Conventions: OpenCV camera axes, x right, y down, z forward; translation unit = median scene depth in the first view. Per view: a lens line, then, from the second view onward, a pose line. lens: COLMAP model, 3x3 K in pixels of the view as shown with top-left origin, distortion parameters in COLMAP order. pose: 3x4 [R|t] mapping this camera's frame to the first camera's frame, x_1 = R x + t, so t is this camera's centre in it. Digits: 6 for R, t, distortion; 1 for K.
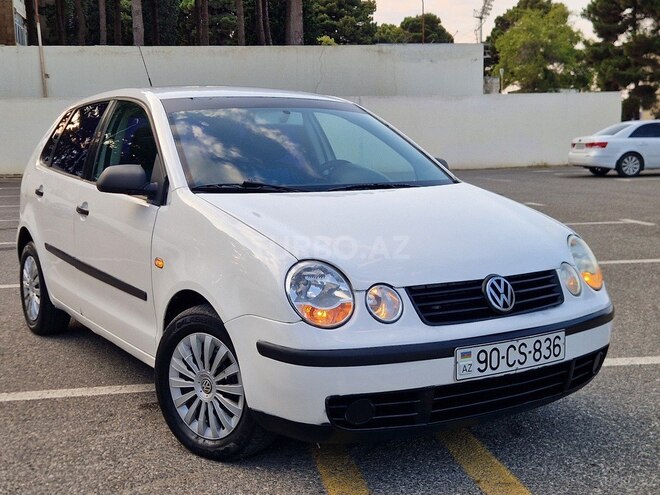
lens RADIAL K [[833.2, 0, 328.0], [0, 833.2, 254.4], [0, 0, 1]] dist [0.099700, -0.062419]
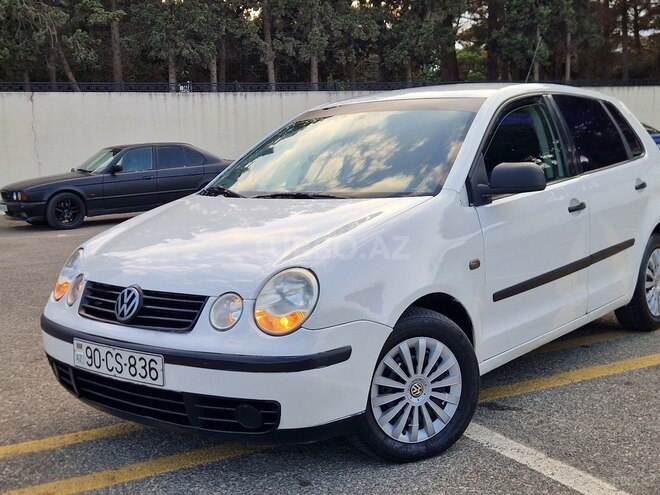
lens RADIAL K [[833.2, 0, 328.0], [0, 833.2, 254.4], [0, 0, 1]] dist [0.099700, -0.062419]
pose [[0.302301, 0.113266, -0.946459, 1.078445], [-0.100891, 0.991140, 0.086389, -0.111077], [0.947858, 0.069374, 0.311051, 0.766404]]
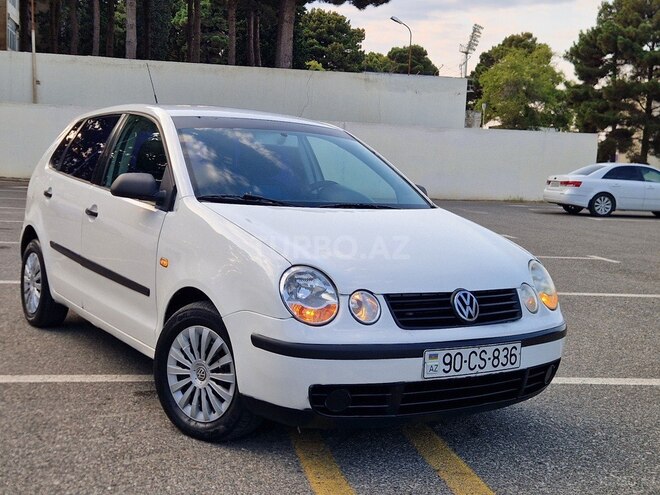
lens RADIAL K [[832.3, 0, 321.6], [0, 832.3, 251.0], [0, 0, 1]] dist [0.100927, -0.044378]
pose [[0.997963, 0.060175, 0.021163, -0.016260], [-0.059498, 0.997737, -0.031306, 0.016797], [-0.022999, 0.029983, 0.999286, -0.113361]]
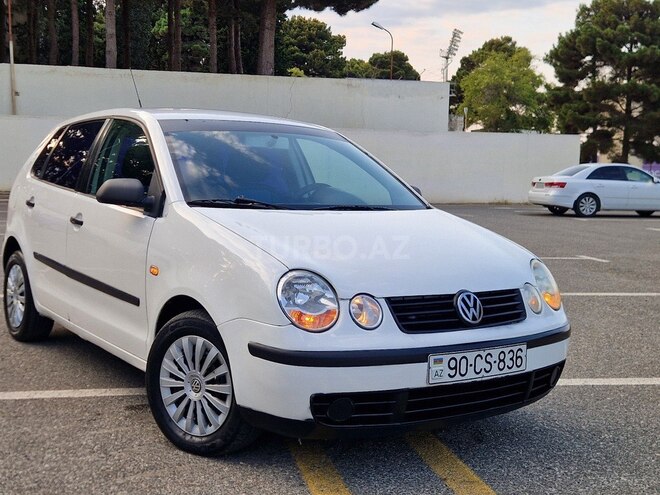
lens RADIAL K [[832.4, 0, 327.4], [0, 832.4, 251.5], [0, 0, 1]] dist [0.104338, -0.068712]
pose [[0.998285, 0.037307, 0.045120, -0.028553], [-0.035499, 0.998560, -0.040217, 0.020267], [-0.046555, 0.038546, 0.998172, -0.077430]]
